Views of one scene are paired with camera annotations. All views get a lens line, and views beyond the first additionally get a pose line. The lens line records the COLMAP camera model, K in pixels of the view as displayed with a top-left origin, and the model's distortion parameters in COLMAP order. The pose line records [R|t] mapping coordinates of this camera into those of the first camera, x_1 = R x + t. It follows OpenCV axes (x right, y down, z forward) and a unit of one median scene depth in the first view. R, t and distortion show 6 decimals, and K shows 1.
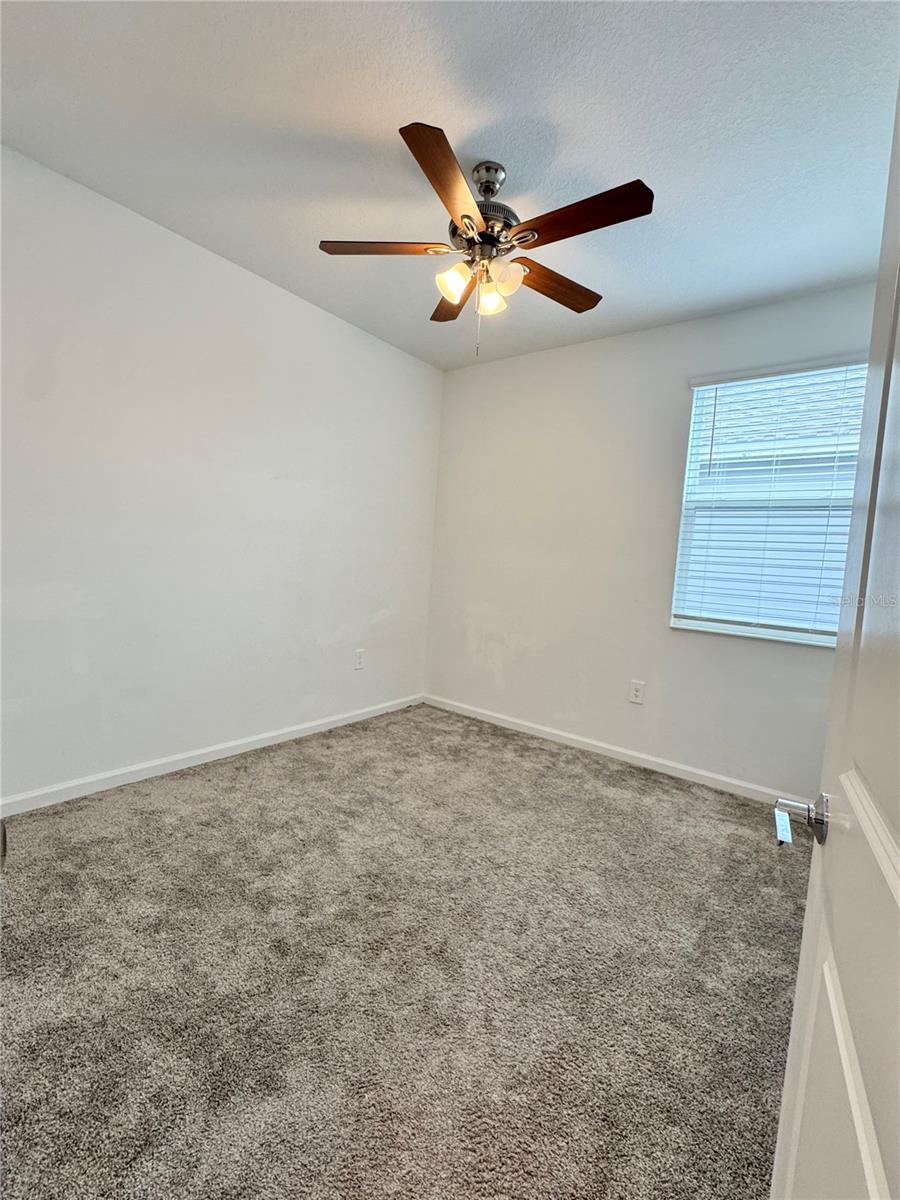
lens RADIAL K [[504.7, 0, 450.0], [0, 504.7, 600.0], [0, 0, 1]] dist [-0.004027, 0.000389]
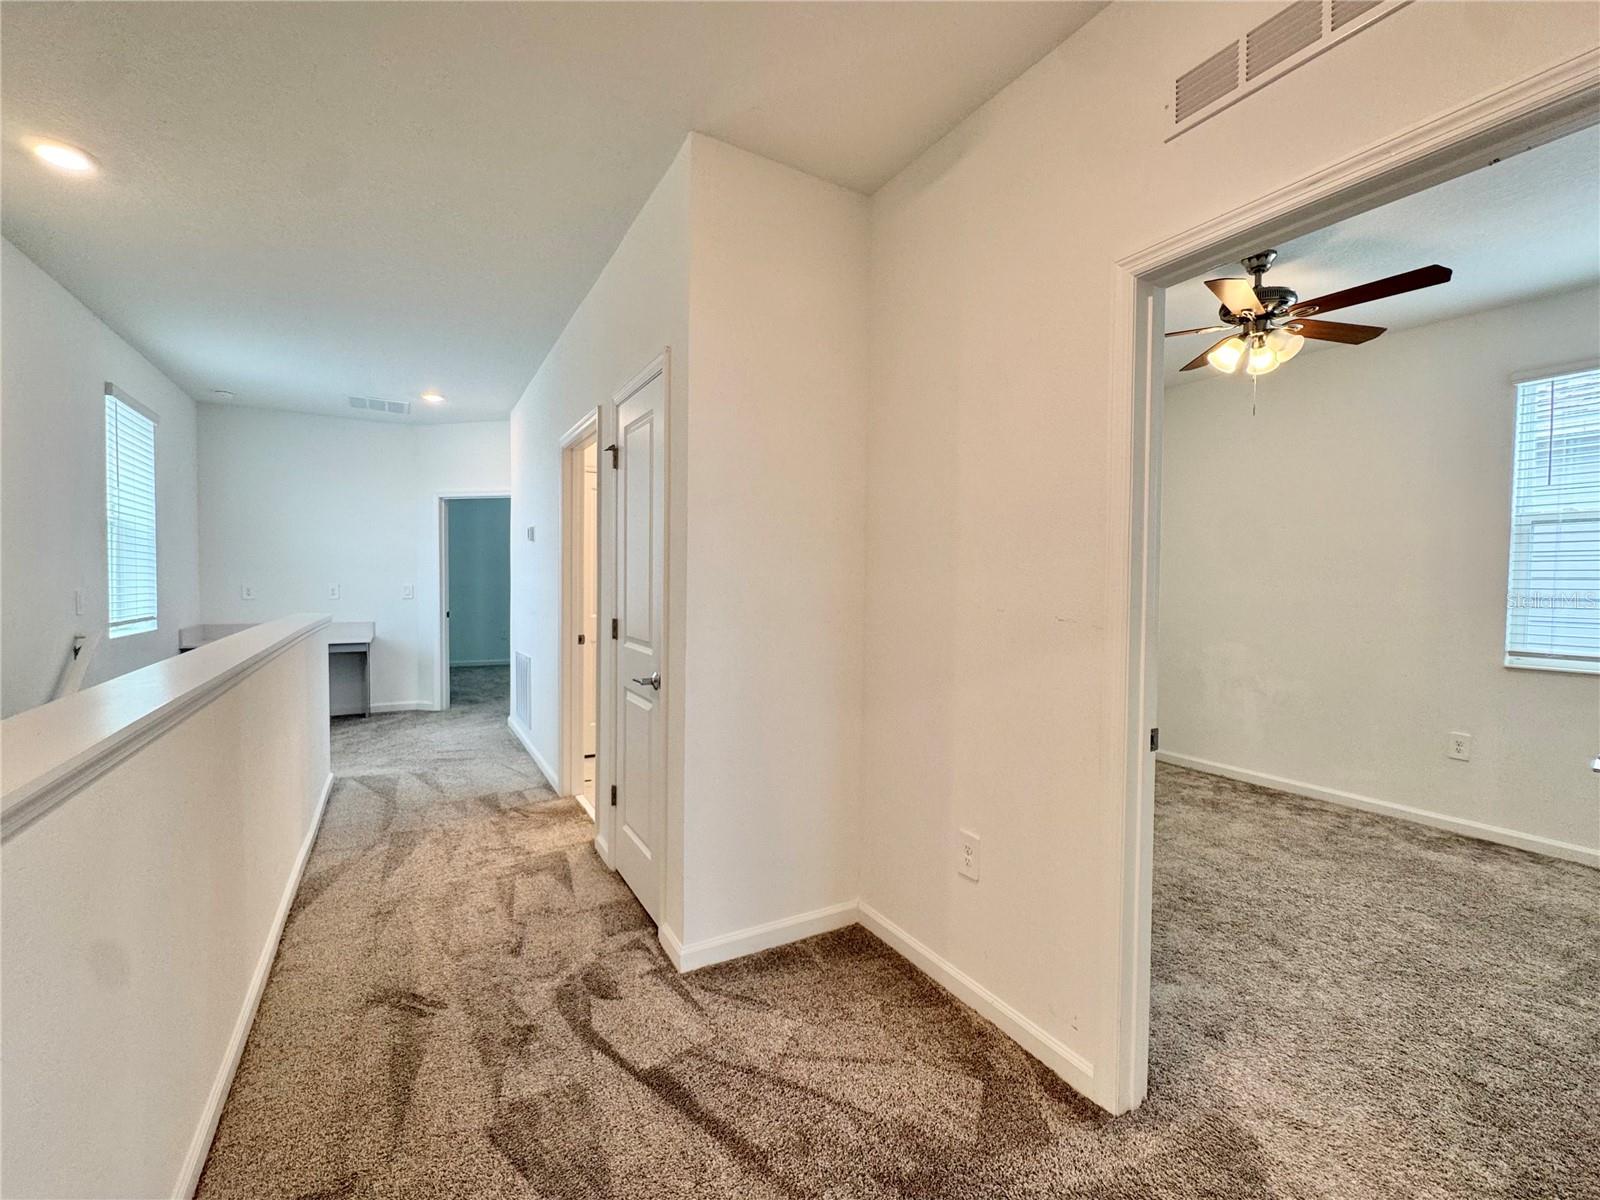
lens RADIAL K [[673.0, 0, 815.1], [0, 673.0, 604.3], [0, 0, 1]] dist [-0.004027, 0.000389]
pose [[0.926463, -0.041375, -0.374105, -0.204185], [0.017854, 0.997652, -0.066122, 0.003258], [0.375962, 0.054580, 0.925026, -0.467326]]
